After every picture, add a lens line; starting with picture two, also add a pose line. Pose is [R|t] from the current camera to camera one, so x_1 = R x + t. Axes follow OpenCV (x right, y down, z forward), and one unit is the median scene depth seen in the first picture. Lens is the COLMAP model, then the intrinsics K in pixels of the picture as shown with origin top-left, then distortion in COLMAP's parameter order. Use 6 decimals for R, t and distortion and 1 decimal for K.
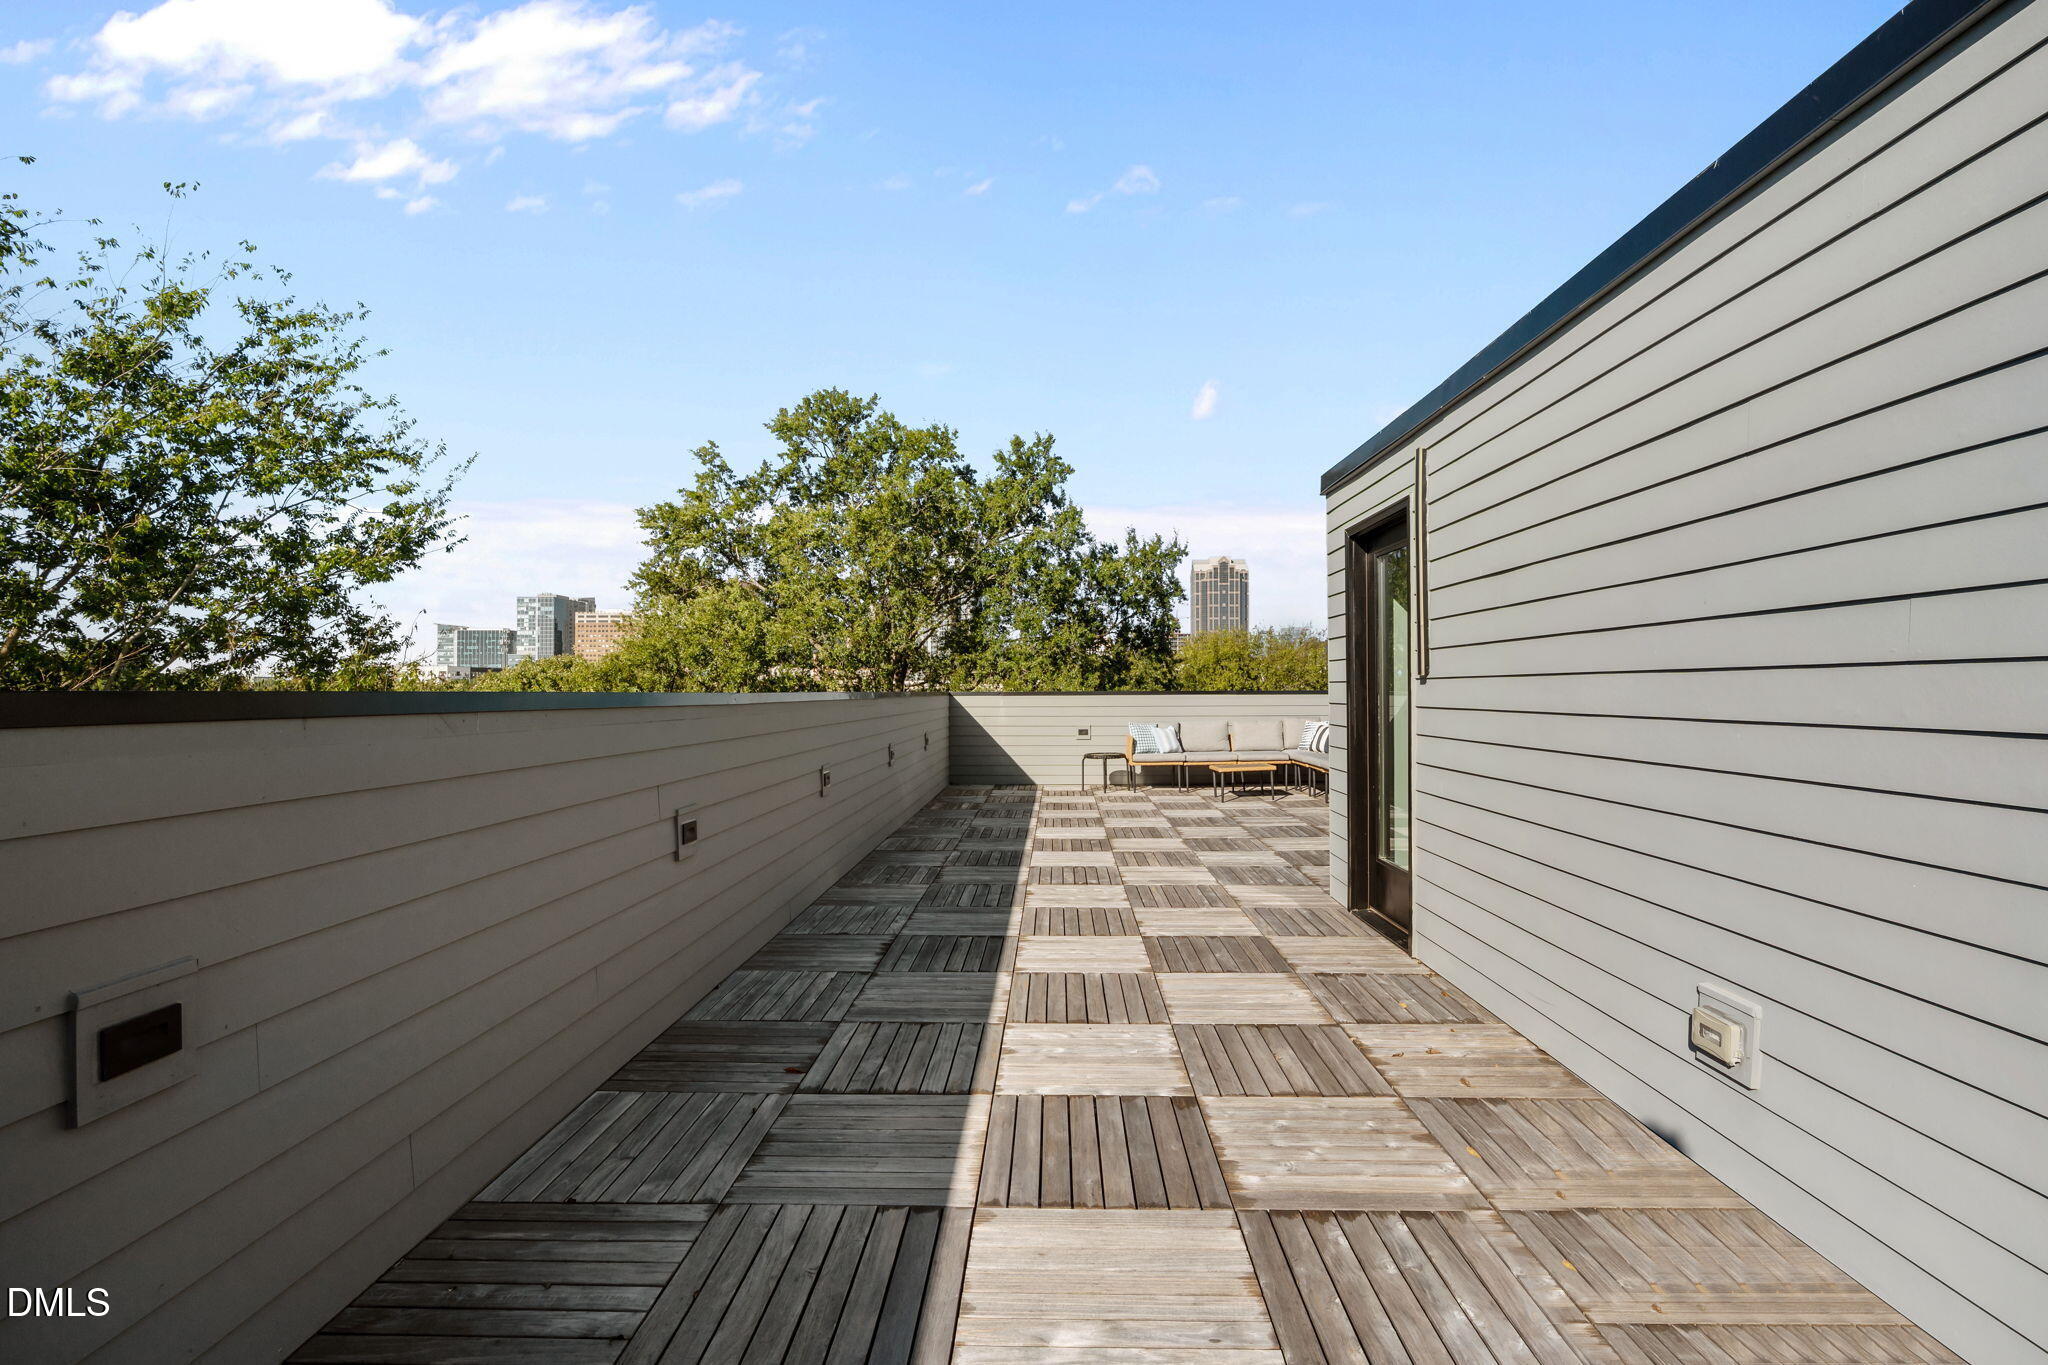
lens RADIAL K [[1036.9, 0, 1024.0], [0, 1036.9, 682.5], [0, 0, 1]] dist [-0.002705, 0.000003]
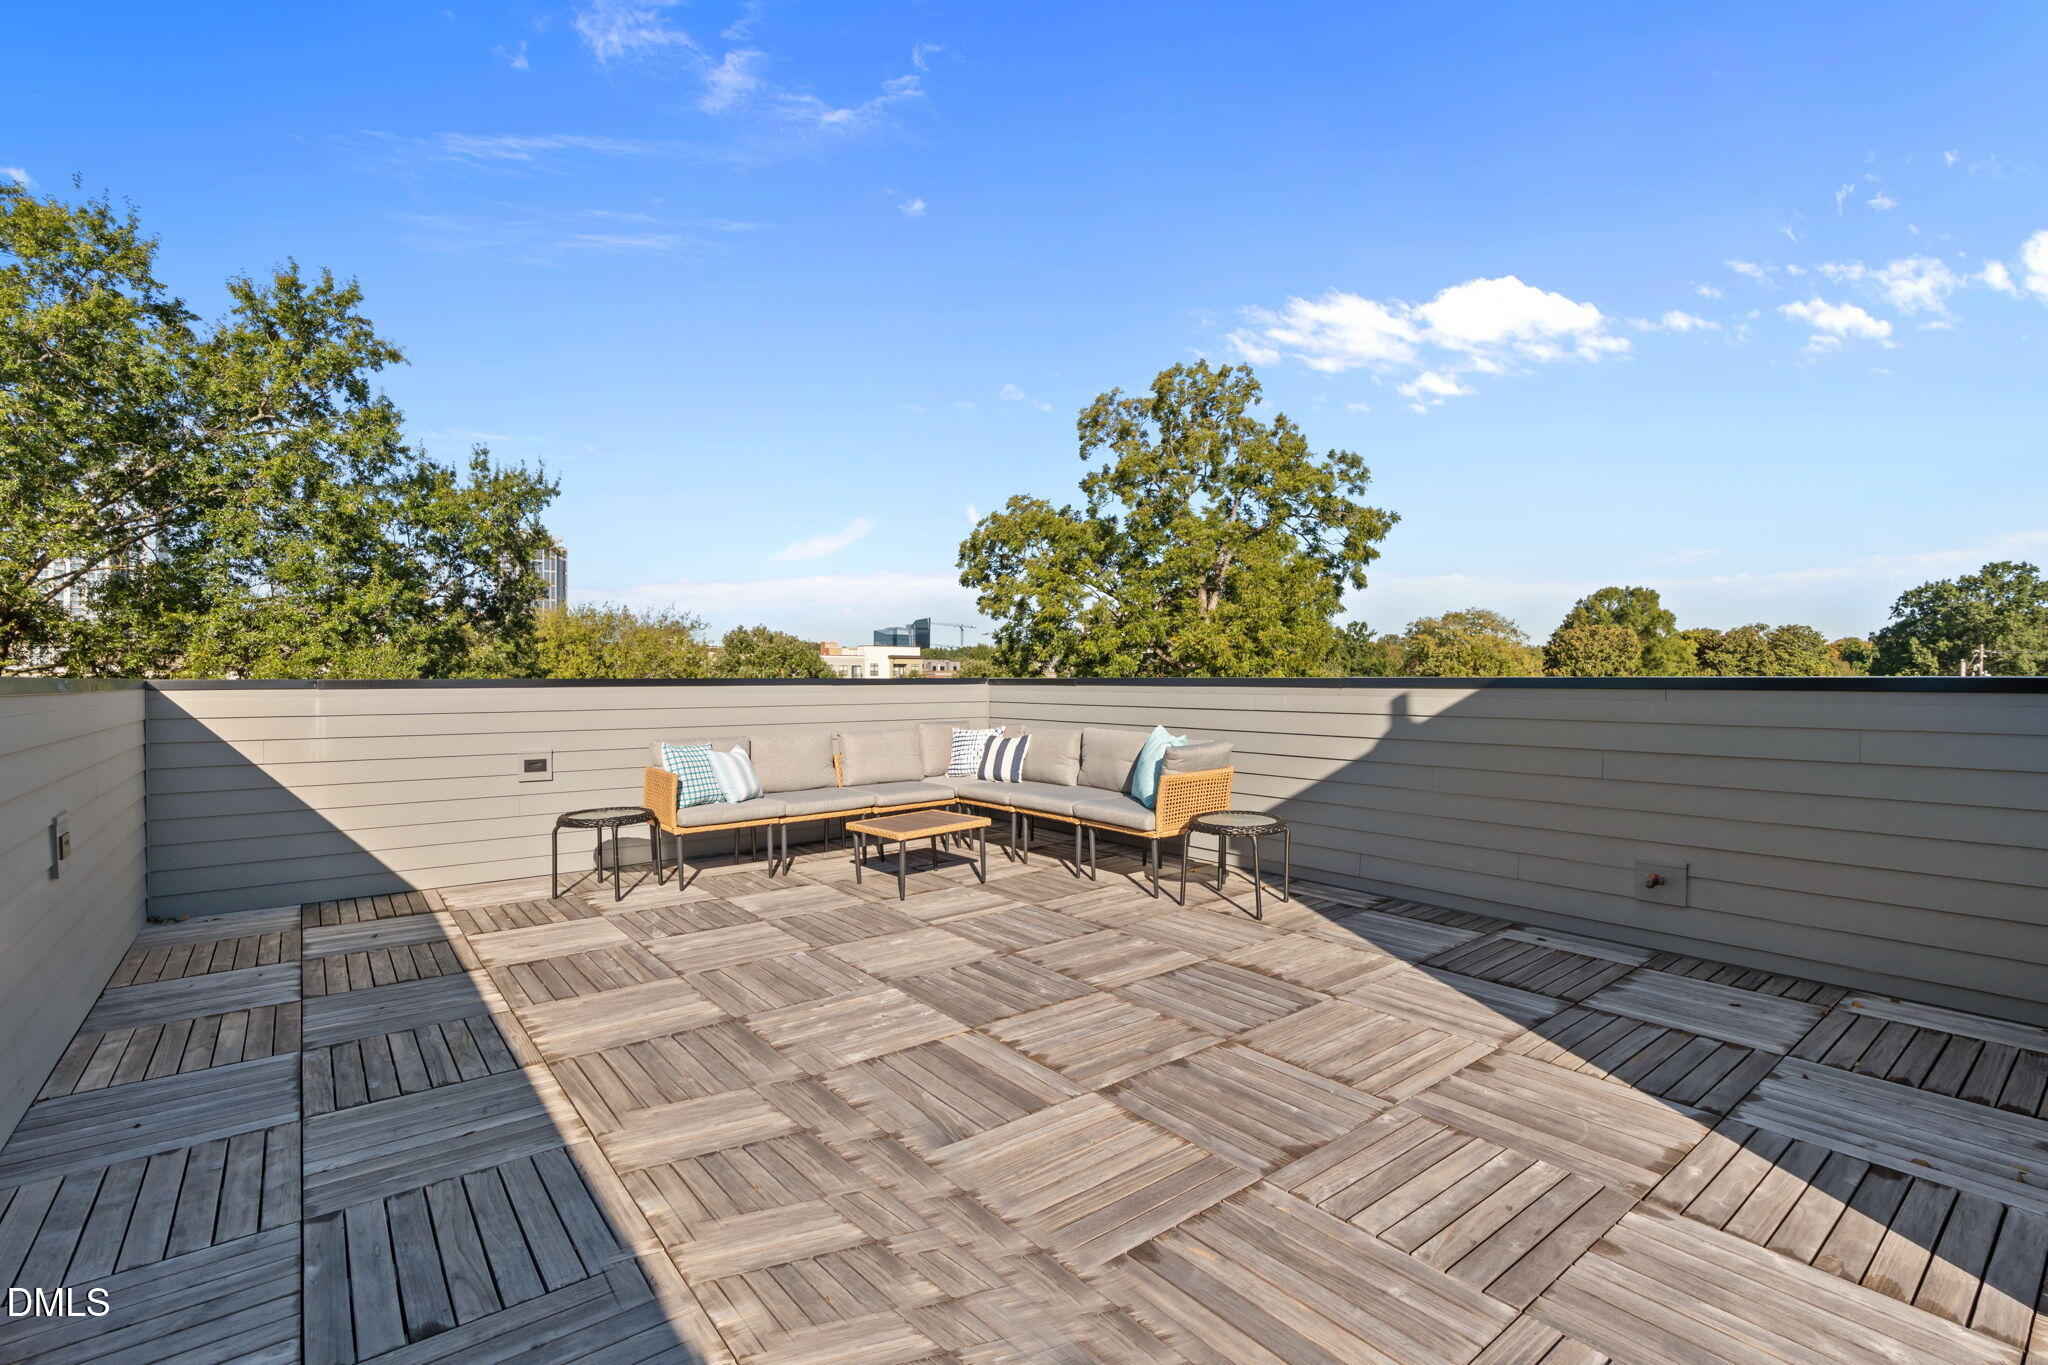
lens RADIAL K [[947.7, 0, 1014.9], [0, 947.7, 625.5], [0, 0, 1]] dist [-0.003049, -0.000514]
pose [[0.761437, 0.035029, 0.647292, -0.032076], [-0.002170, 0.998671, -0.051491, 0.003008], [-0.648235, 0.037803, 0.760501, 0.285789]]
